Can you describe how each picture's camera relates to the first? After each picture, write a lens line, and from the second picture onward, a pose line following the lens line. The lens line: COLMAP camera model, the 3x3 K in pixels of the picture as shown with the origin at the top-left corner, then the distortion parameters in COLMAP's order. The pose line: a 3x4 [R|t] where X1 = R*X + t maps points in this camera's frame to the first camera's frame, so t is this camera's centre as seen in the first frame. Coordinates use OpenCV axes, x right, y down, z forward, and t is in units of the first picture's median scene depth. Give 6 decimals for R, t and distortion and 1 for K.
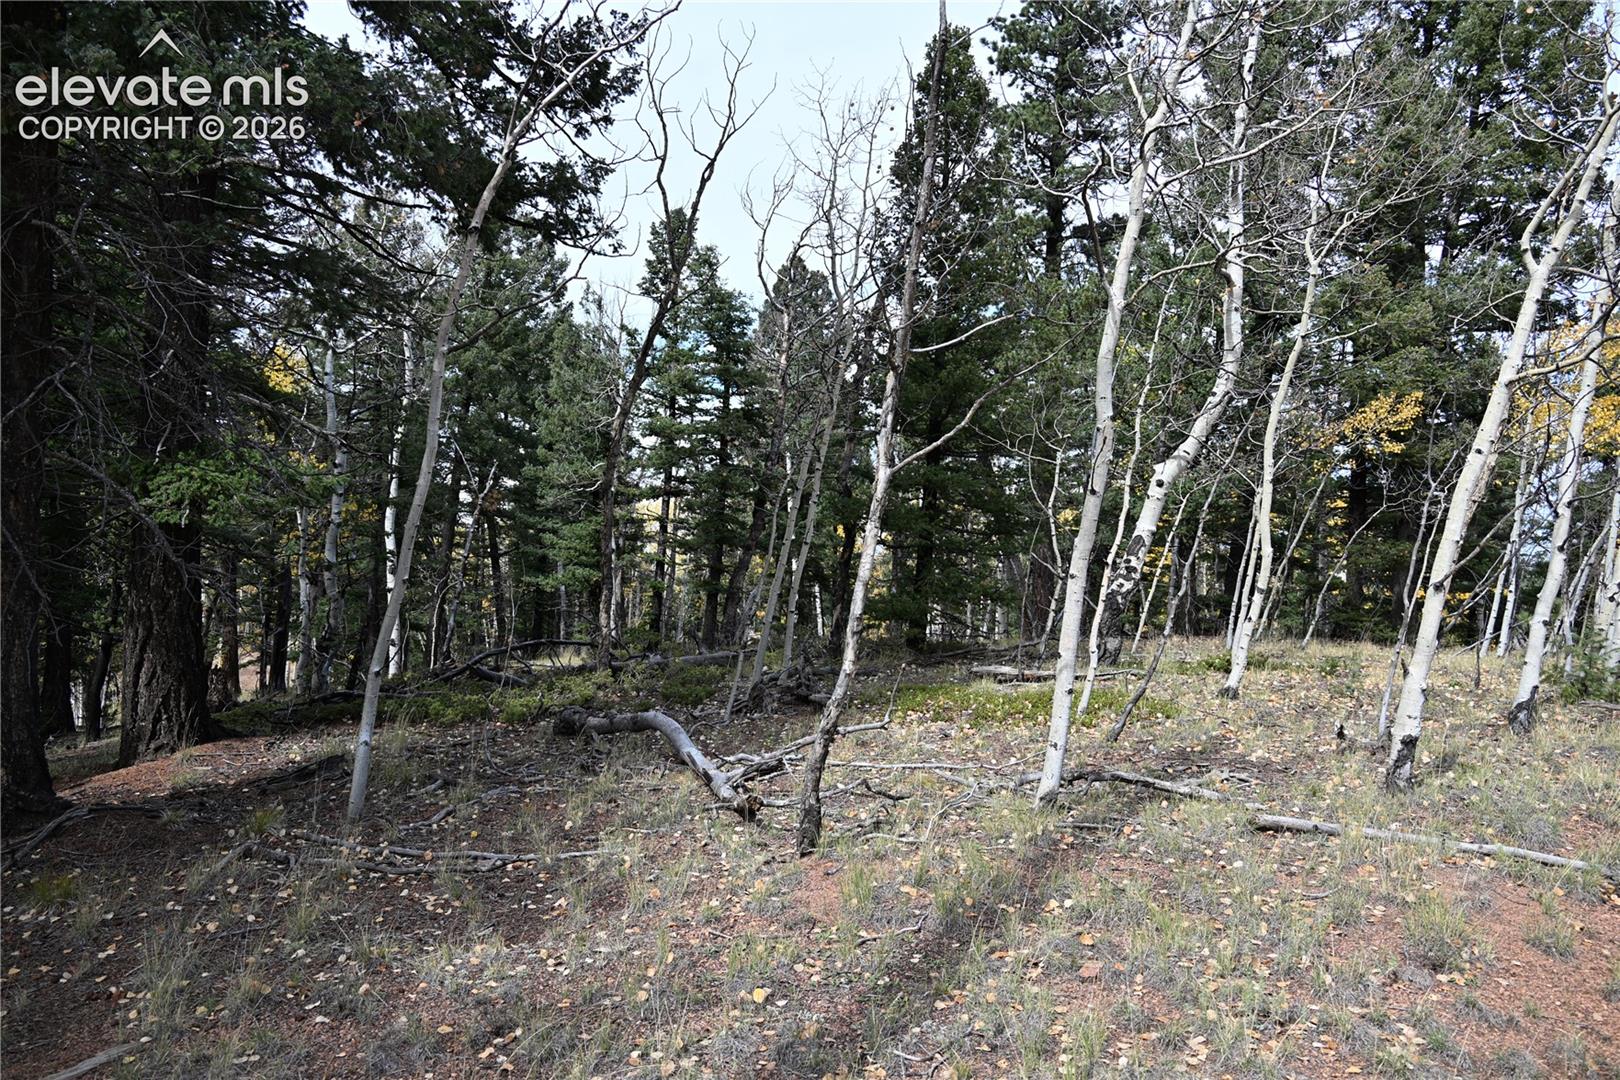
lens RADIAL K [[1271.4, 0, 811.6], [0, 1271.4, 527.4], [0, 0, 1]] dist [-0.018088, 0.001549]
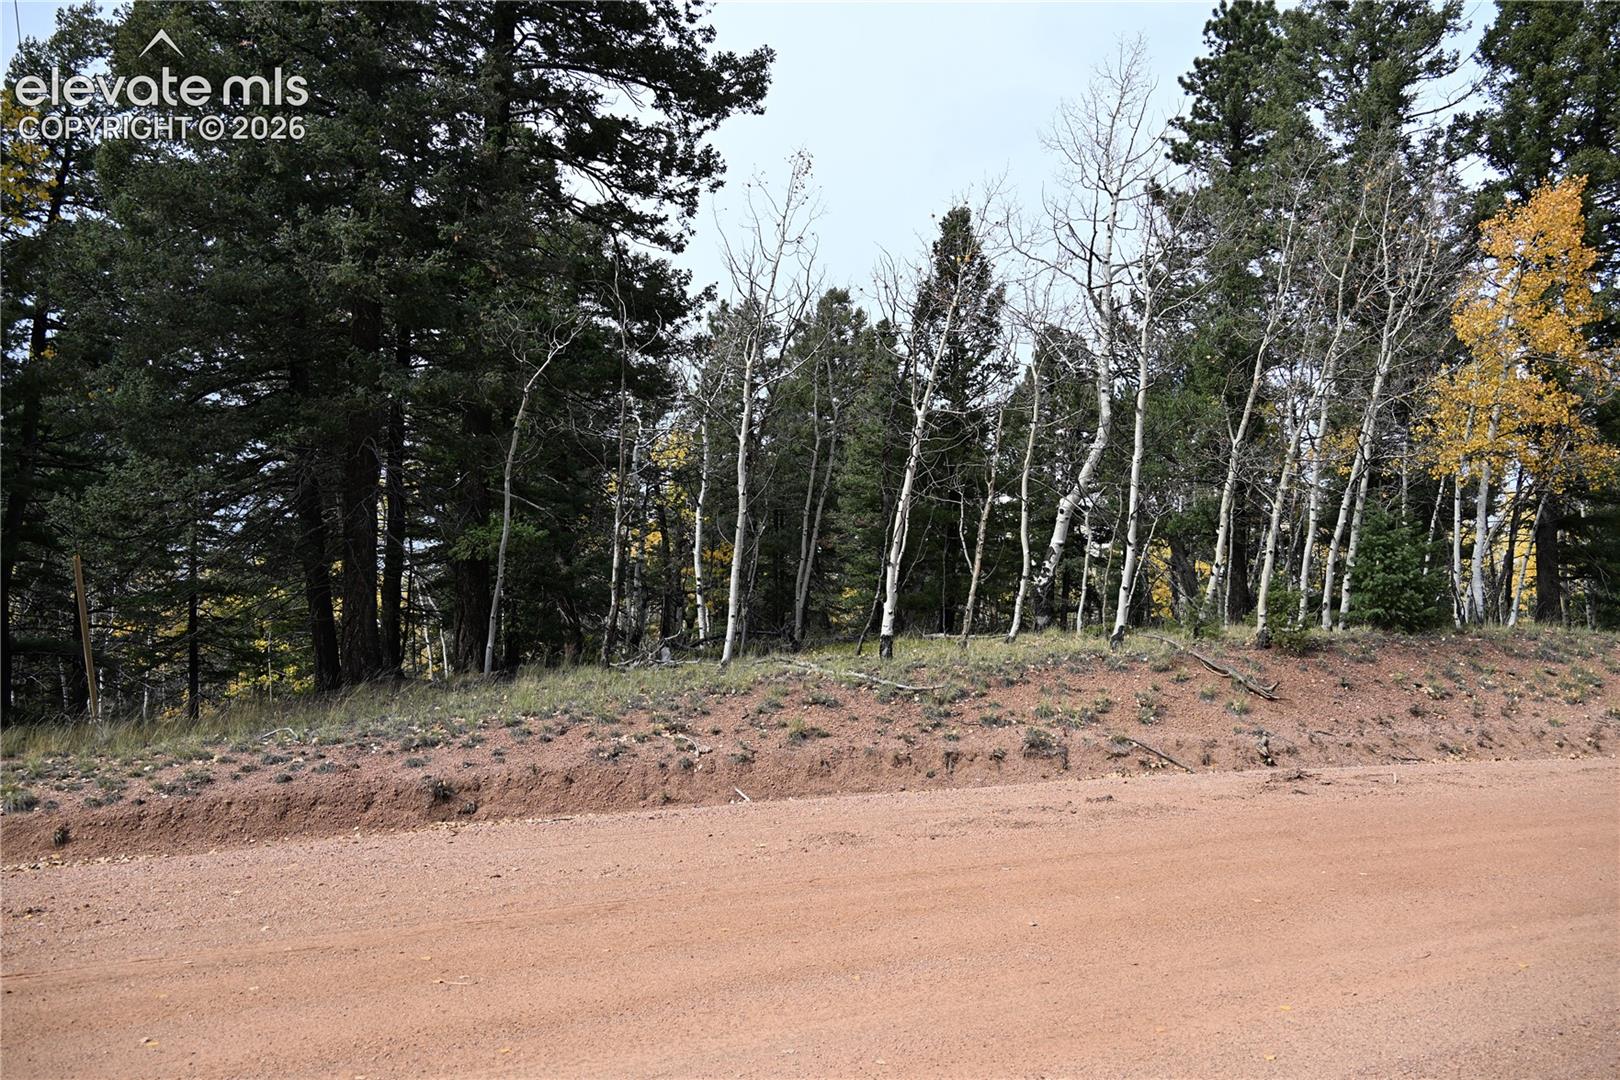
lens RADIAL K [[1271.4, 0, 805.4], [0, 1271.4, 528.5], [0, 0, 1]] dist [-0.018088, 0.001549]
pose [[0.923330, -0.044650, -0.381402, 0.343114], [0.034309, 0.998837, -0.033875, 0.015737], [0.382471, 0.018192, 0.923788, -0.296872]]
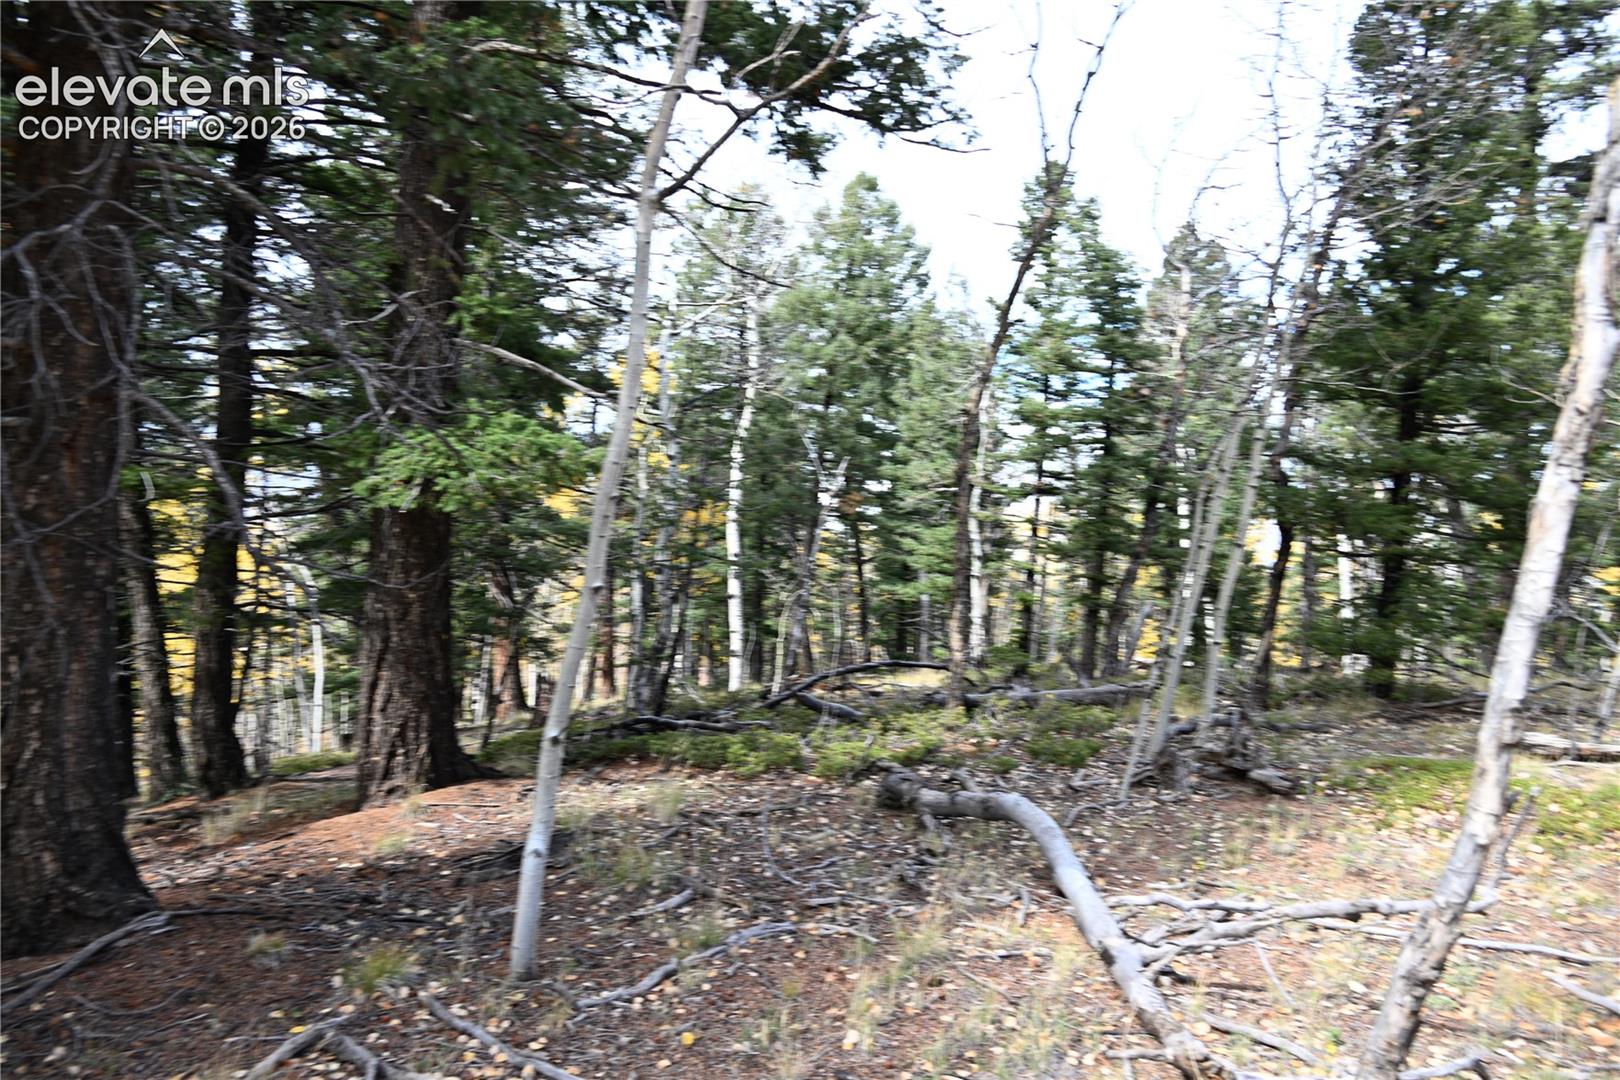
lens RADIAL K [[1271.4, 0, 811.2], [0, 1271.4, 527.3], [0, 0, 1]] dist [-0.018088, 0.001549]
pose [[0.957997, 0.007545, -0.286680, -0.015773], [-0.009759, 0.999933, -0.006297, 0.004929], [0.286613, 0.008830, 0.958006, 0.141109]]
